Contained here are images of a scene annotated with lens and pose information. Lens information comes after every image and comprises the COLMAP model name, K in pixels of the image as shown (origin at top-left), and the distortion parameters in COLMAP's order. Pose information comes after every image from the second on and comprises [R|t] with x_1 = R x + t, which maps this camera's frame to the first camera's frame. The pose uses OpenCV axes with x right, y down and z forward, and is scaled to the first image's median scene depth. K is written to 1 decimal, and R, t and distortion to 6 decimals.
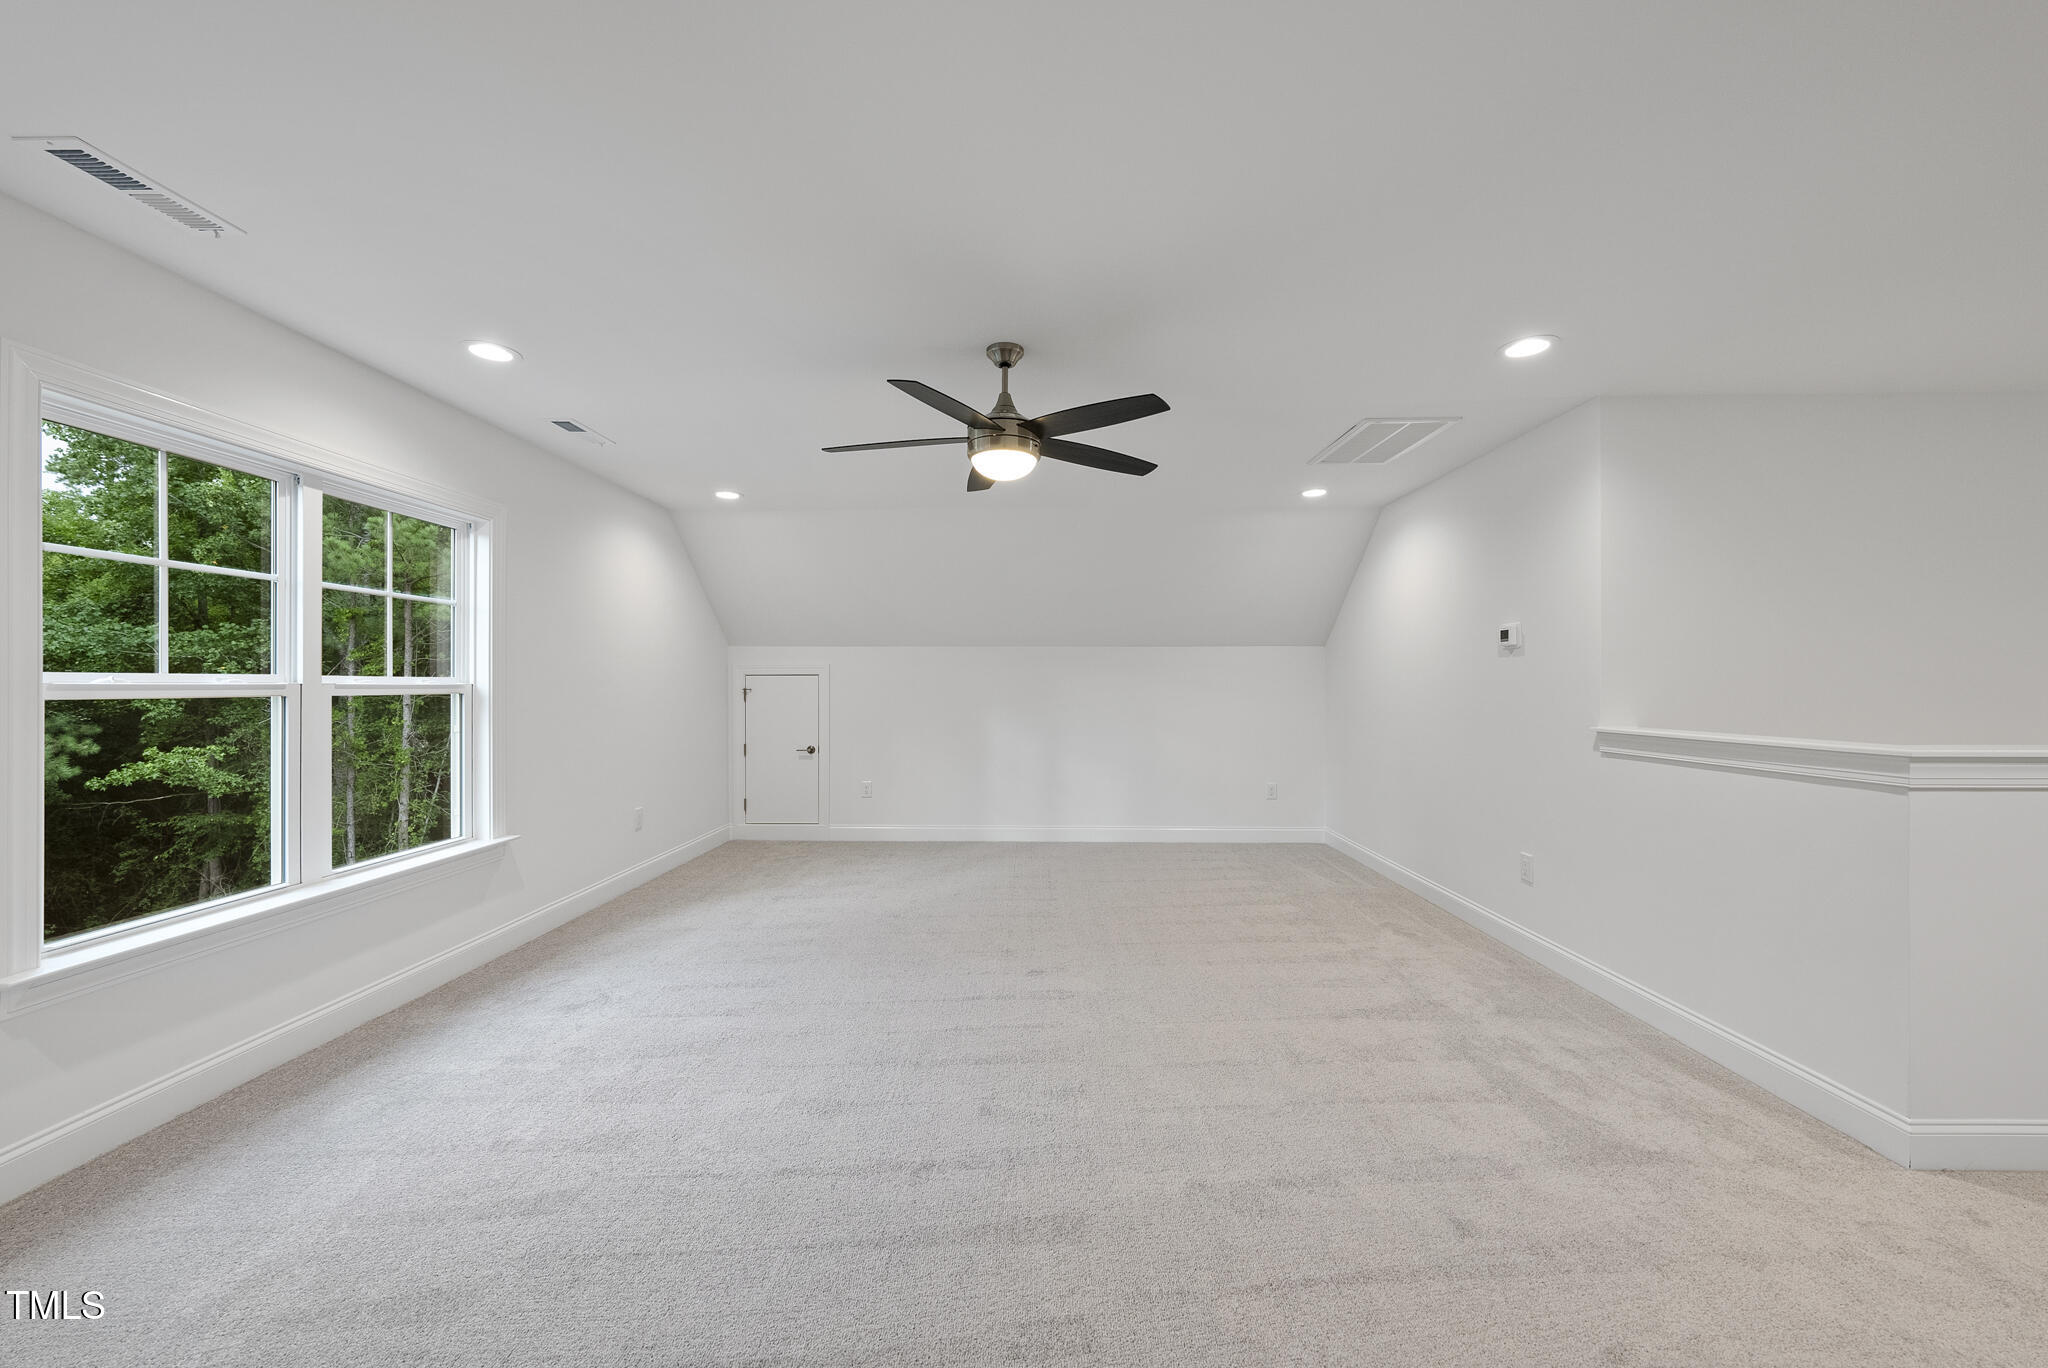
lens RADIAL K [[758.1, 0, 1029.4], [0, 758.1, 685.7], [0, 0, 1]] dist [-0.000135, -0.000329]
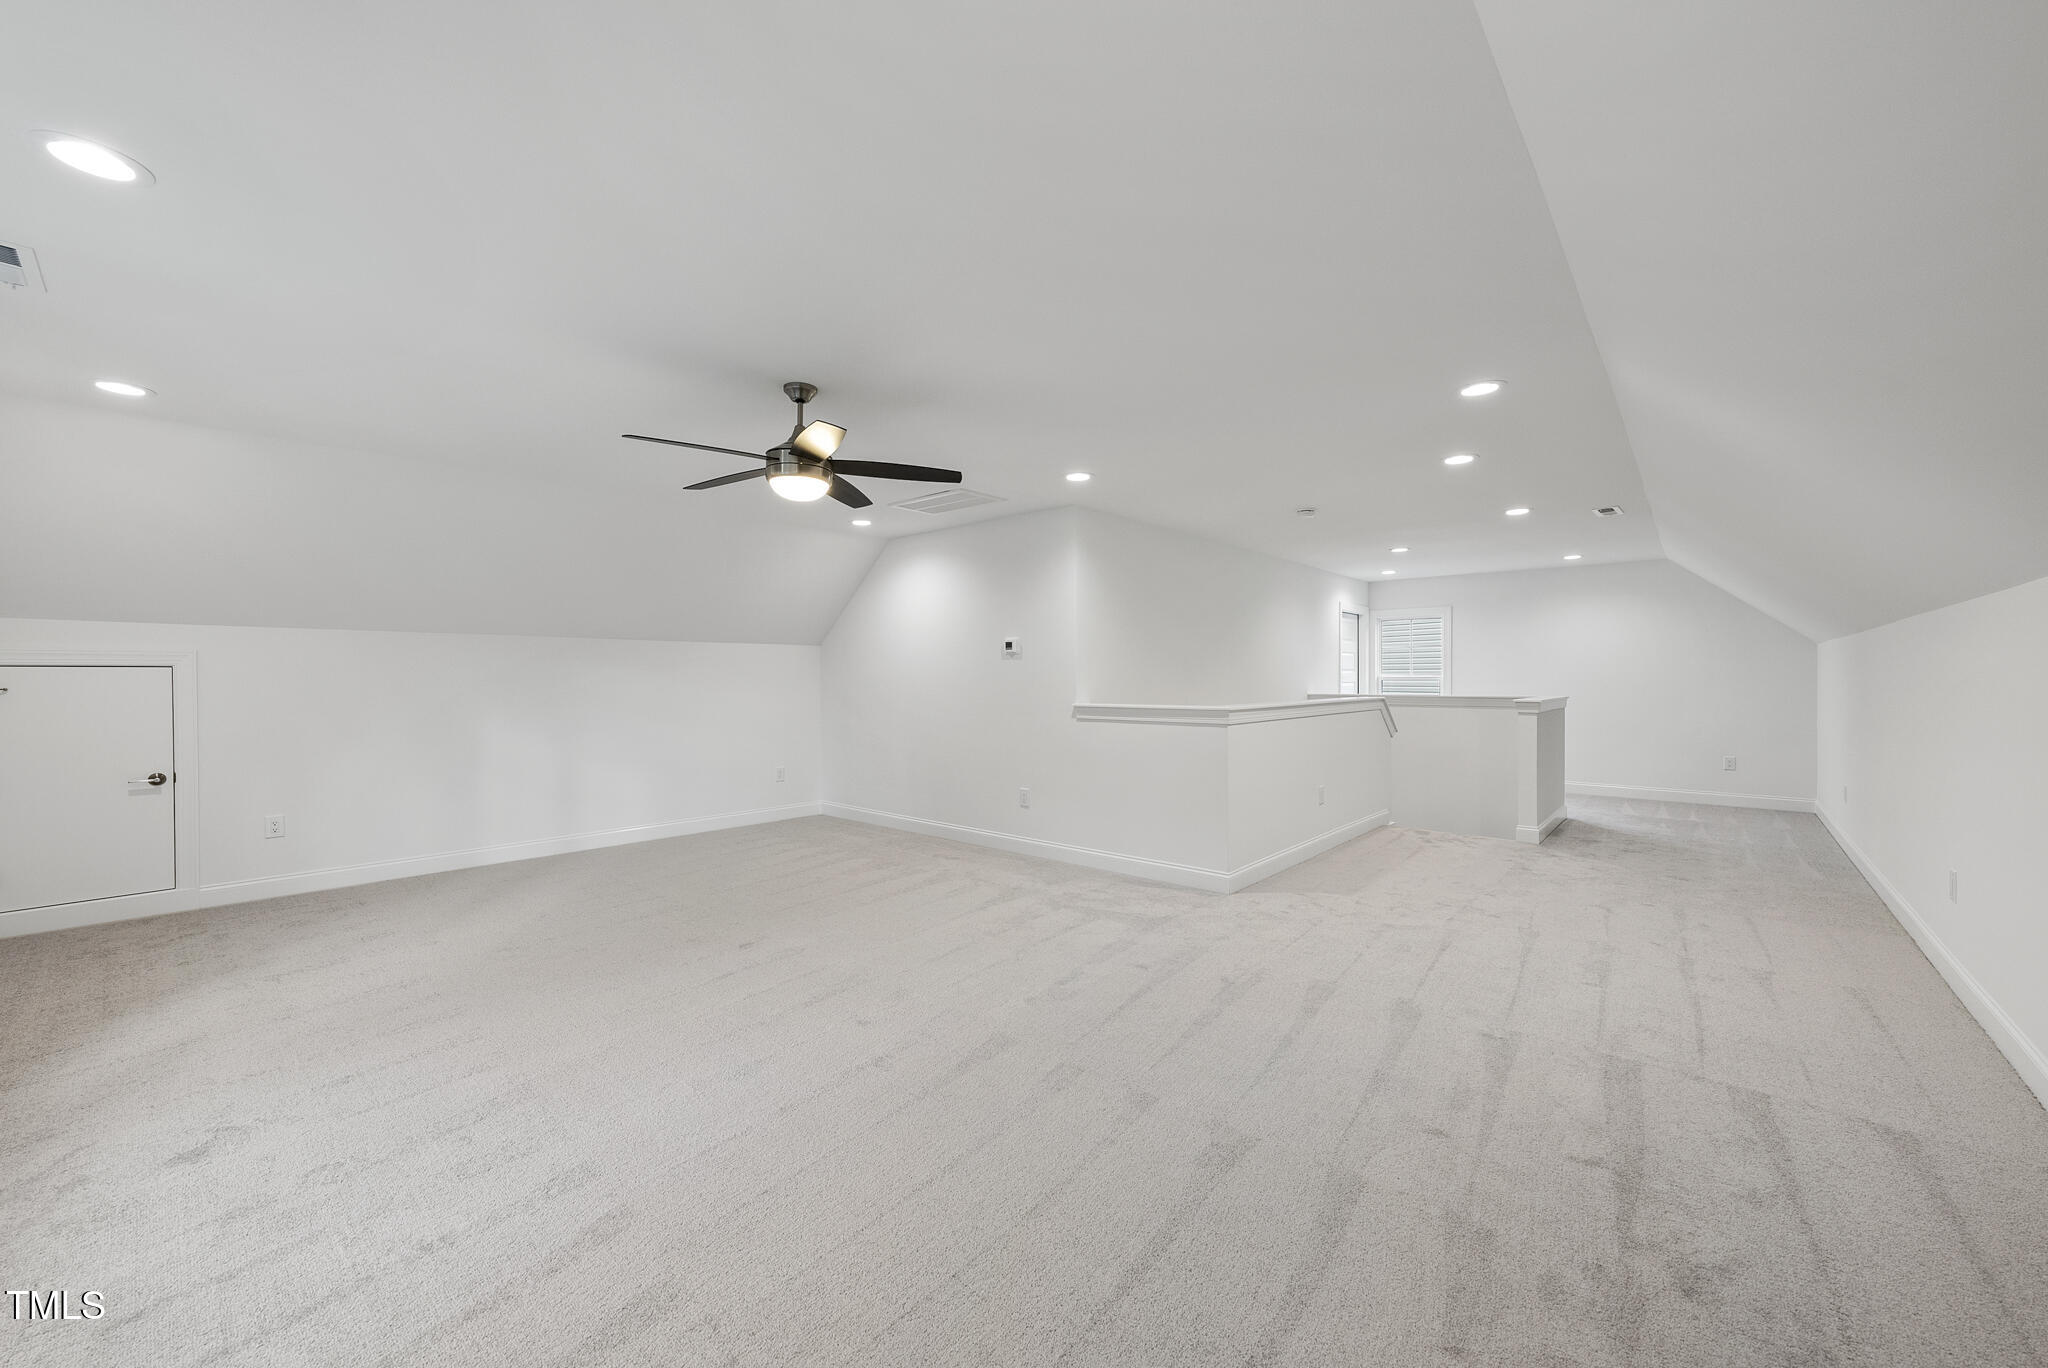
lens RADIAL K [[758.1, 0, 1021.3], [0, 758.1, 680.7], [0, 0, 1]] dist [-0.000135, -0.000329]
pose [[0.659587, -0.004721, 0.751614, -0.665632], [0.003596, 0.999989, 0.003126, -0.001876], [-0.751620, 0.000641, 0.659596, -0.011336]]
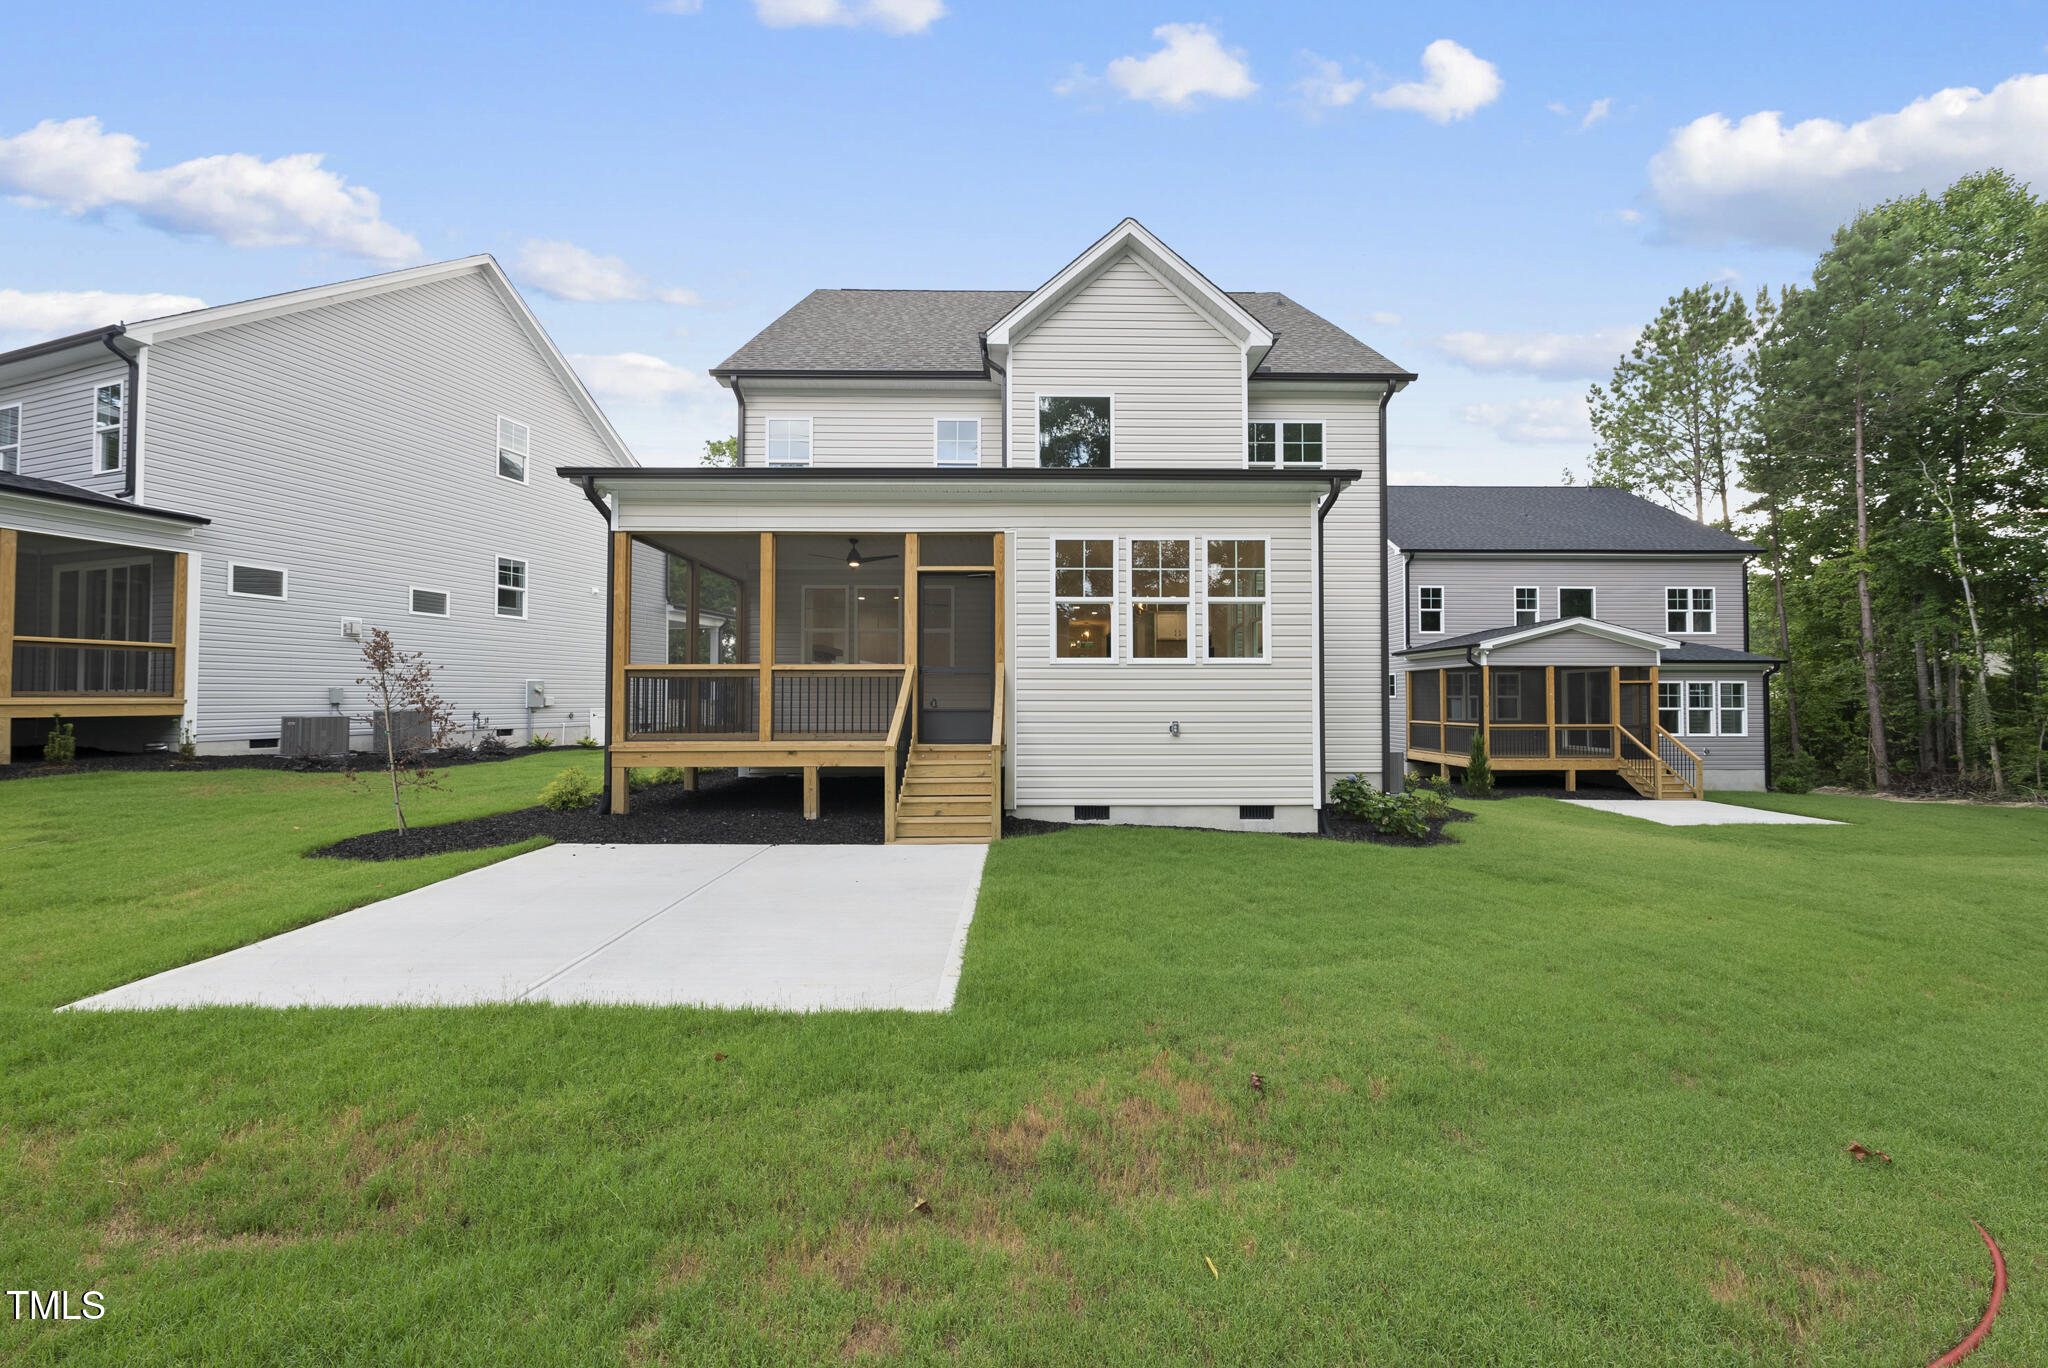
lens RADIAL K [[715.6, 0, 1028.3], [0, 715.6, 686.5], [0, 0, 1]] dist [-0.000932, 0.000106]
pose [[0.027110, -0.005373, -0.999618, 1.968631], [0.000535, 0.999985, -0.005361, 0.360941], [0.999632, -0.000390, 0.027112, 0.459260]]
